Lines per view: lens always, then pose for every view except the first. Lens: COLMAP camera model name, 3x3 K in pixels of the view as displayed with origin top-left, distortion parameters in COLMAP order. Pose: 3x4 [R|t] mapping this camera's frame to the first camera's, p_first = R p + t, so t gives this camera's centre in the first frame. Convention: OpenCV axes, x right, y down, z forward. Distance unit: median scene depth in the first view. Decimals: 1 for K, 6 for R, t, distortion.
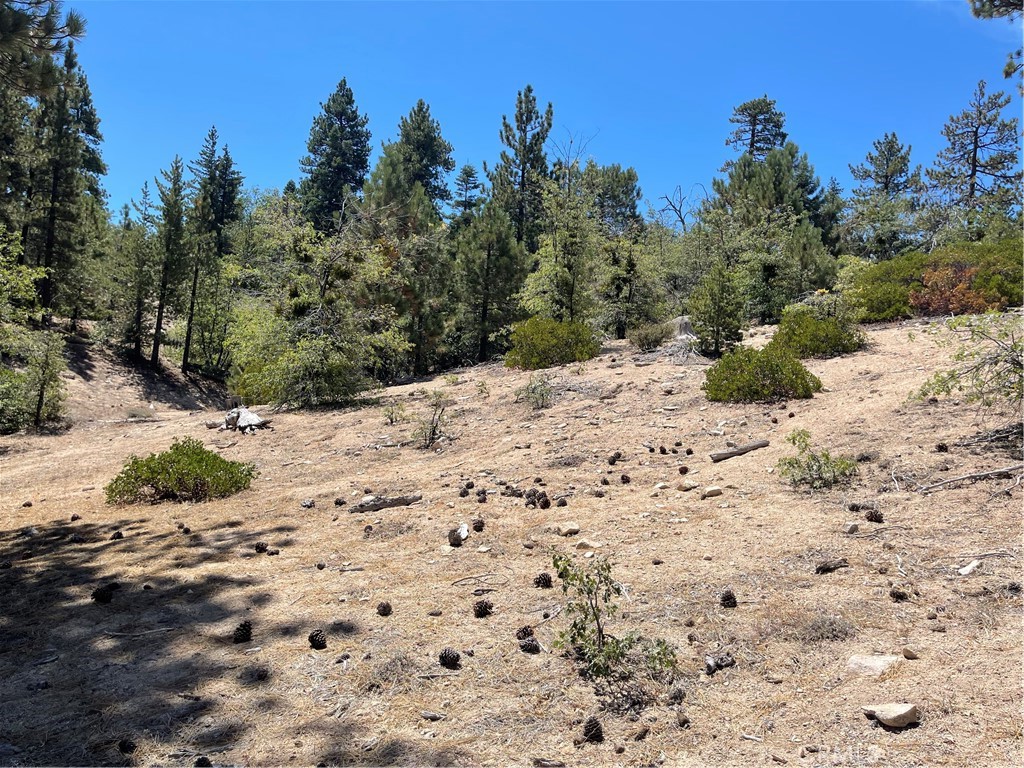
lens RADIAL K [[749.3, 0, 512.0], [0, 749.3, 384.0], [0, 0, 1]] dist [0.060562, -0.087533]
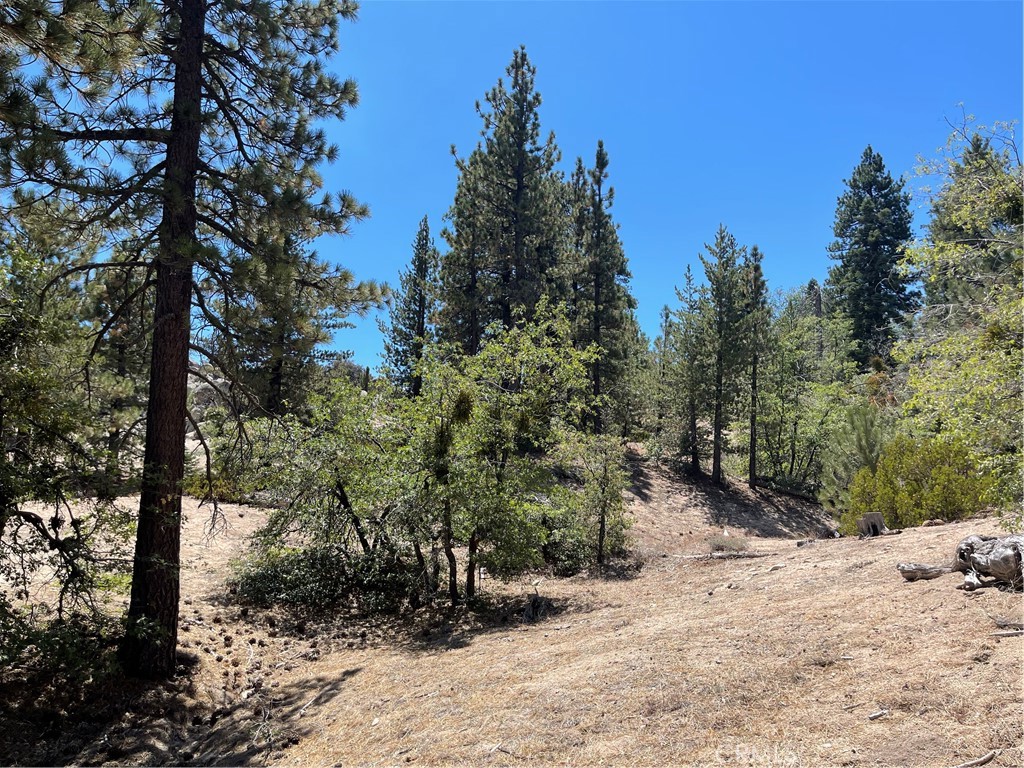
lens RADIAL K [[749.3, 0, 512.0], [0, 749.3, 384.0], [0, 0, 1]] dist [0.060562, -0.087533]
pose [[0.785475, -0.144151, -0.601871, -0.150190], [0.046119, 0.983426, -0.175347, 0.004762], [0.617172, 0.109973, 0.779105, 0.233896]]
